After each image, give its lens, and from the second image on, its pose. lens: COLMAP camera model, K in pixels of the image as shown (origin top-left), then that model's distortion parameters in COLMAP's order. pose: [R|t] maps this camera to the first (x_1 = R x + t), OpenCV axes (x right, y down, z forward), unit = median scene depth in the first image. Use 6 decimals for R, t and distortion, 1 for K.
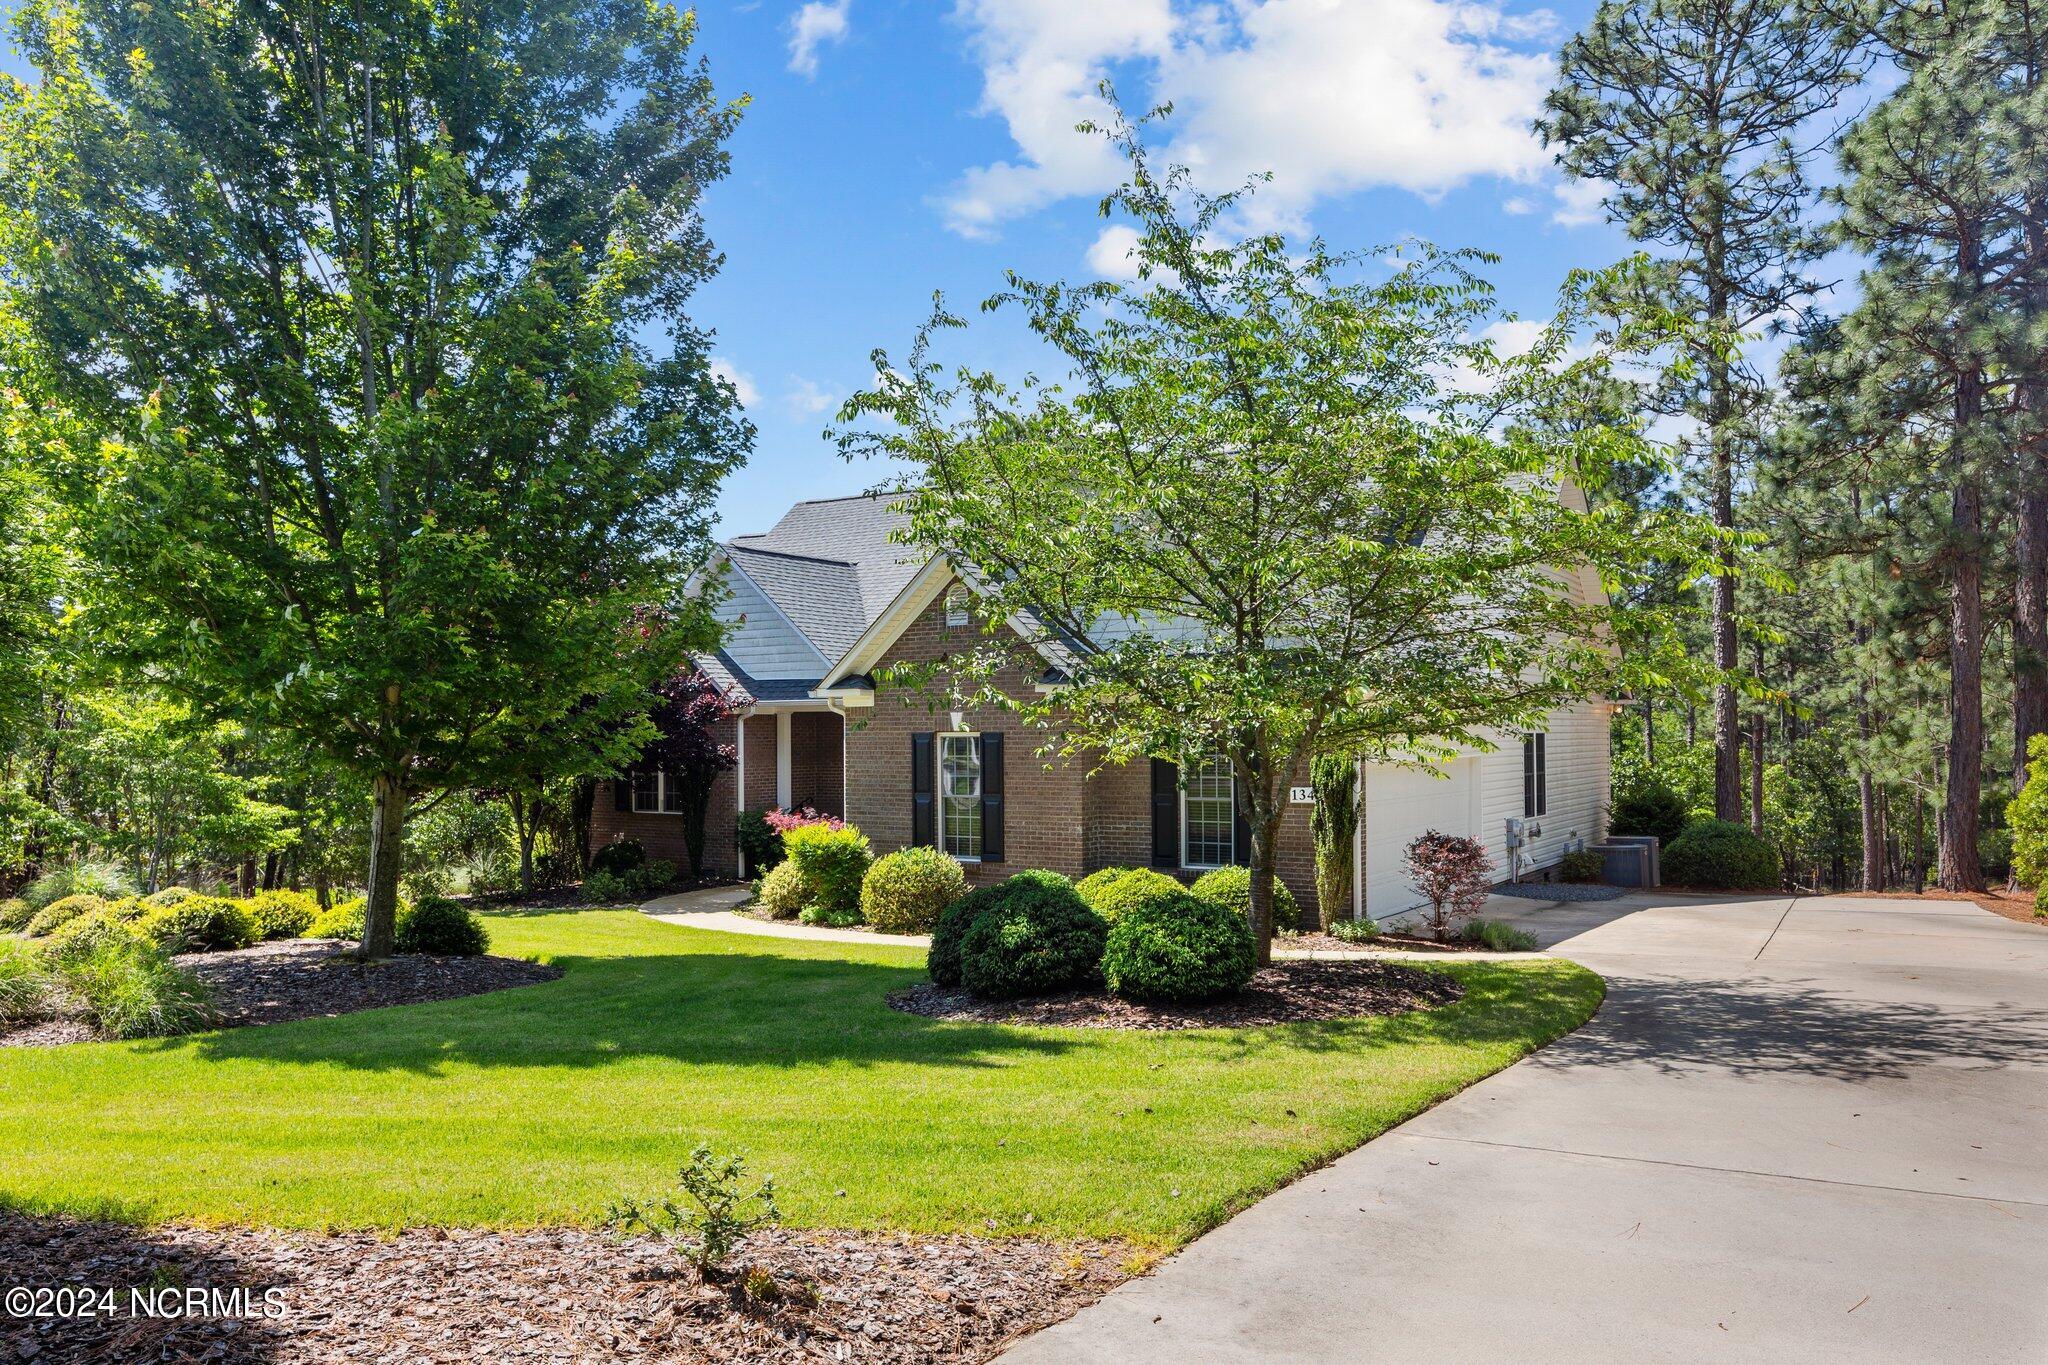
lens RADIAL K [[1569.4, 0, 1024.0], [0, 1569.4, 682.5], [0, 0, 1]] dist [0.000354, -0.000489]
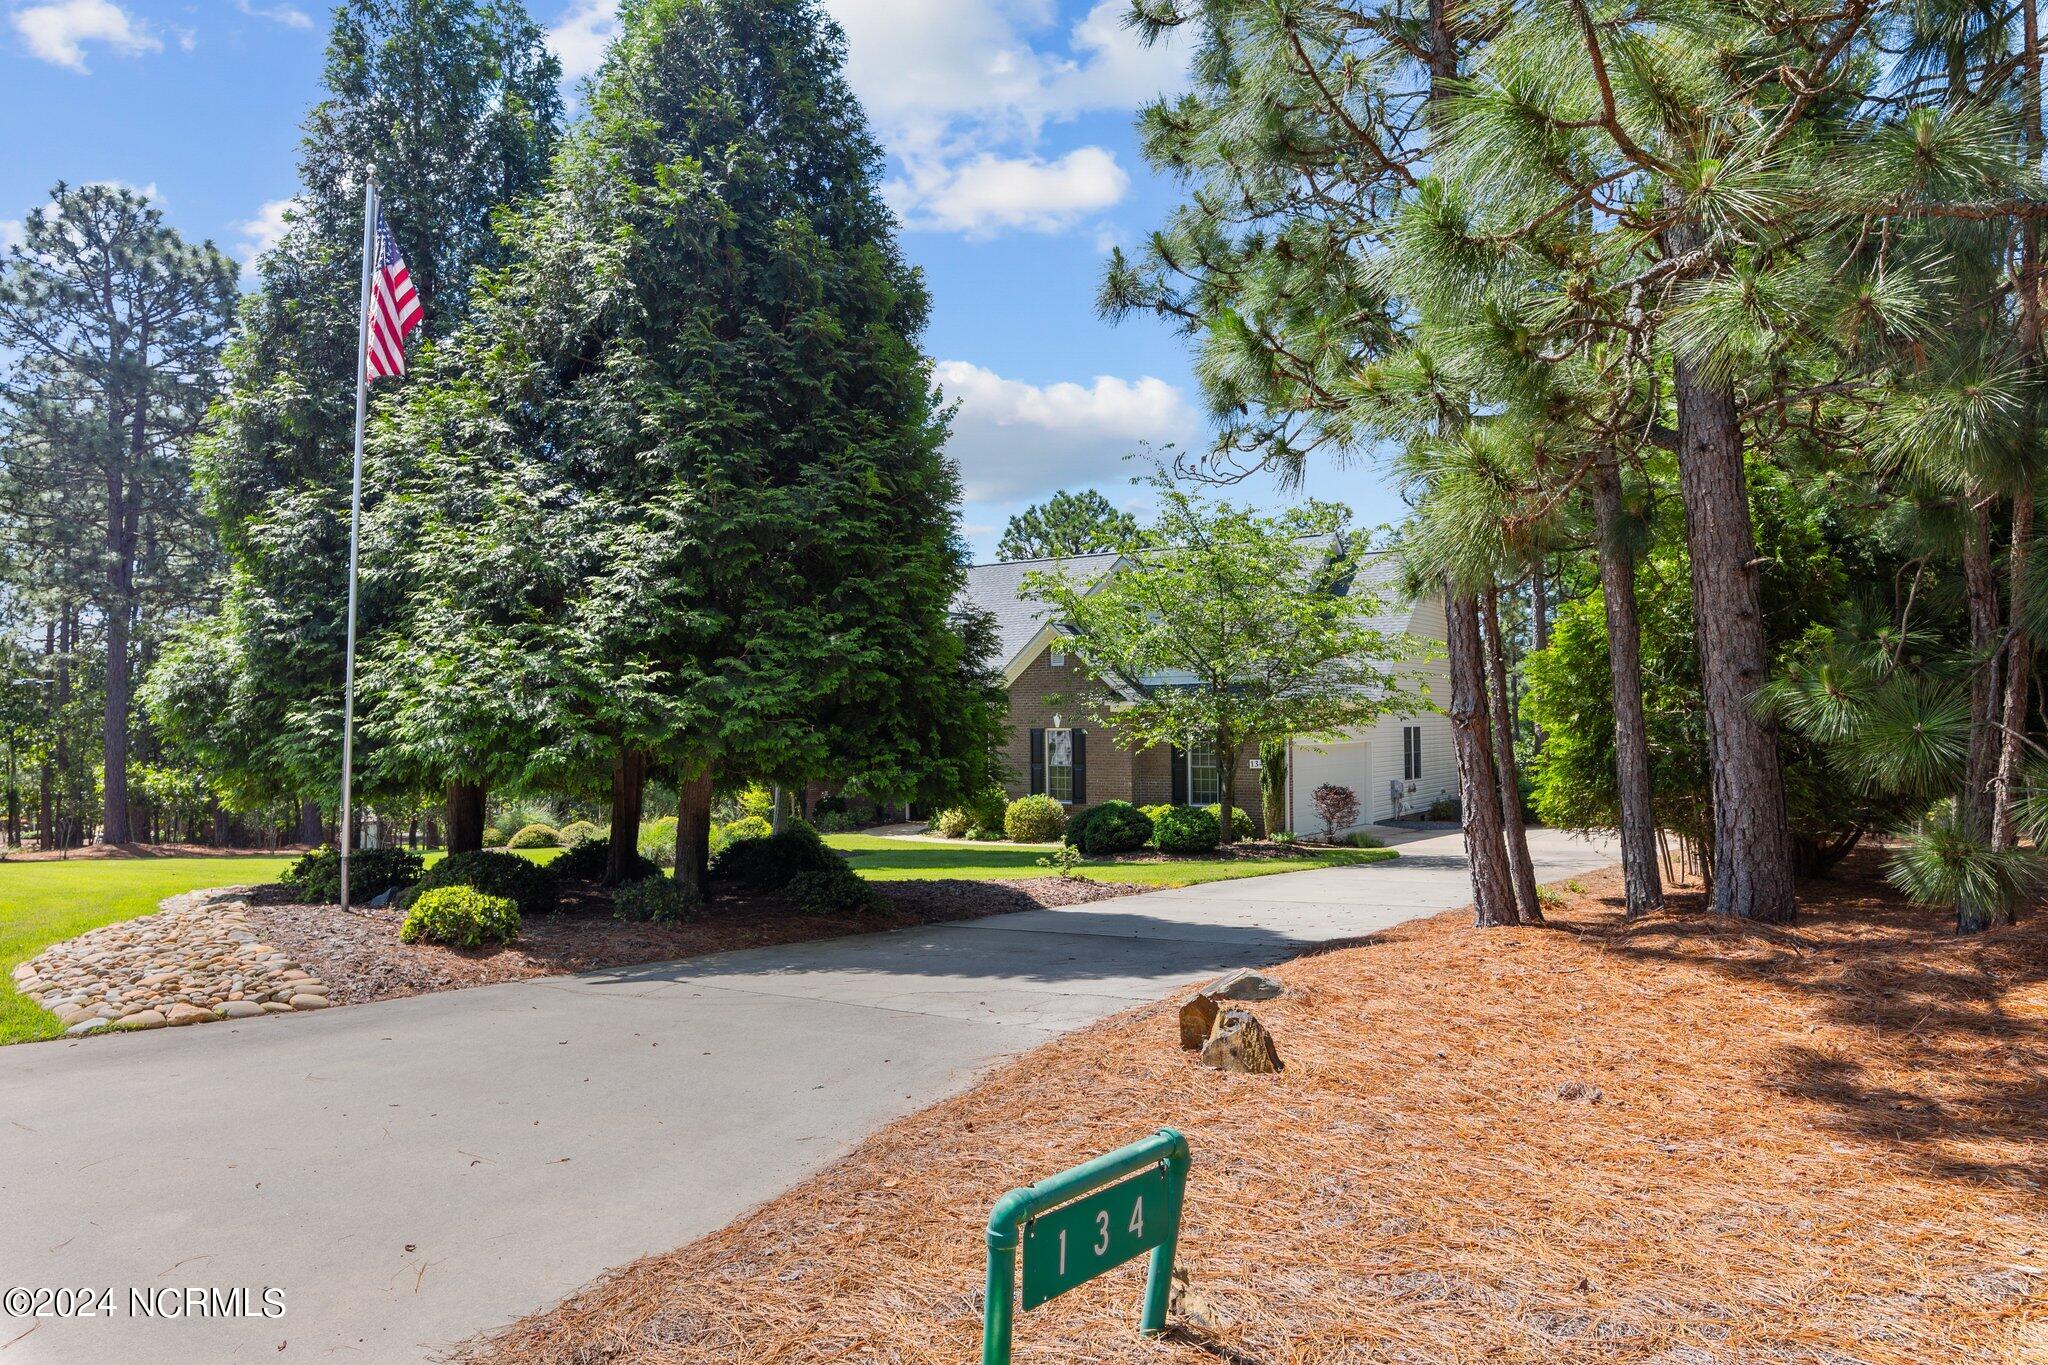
lens RADIAL K [[1359.4, 0, 1024.0], [0, 1359.4, 682.5], [0, 0, 1]] dist [-0.001345, -0.000096]
pose [[0.999744, -0.003058, -0.022418, -0.051672], [0.003147, 0.999987, 0.003955, -0.027673], [0.022405, -0.004024, 0.999741, -0.551275]]
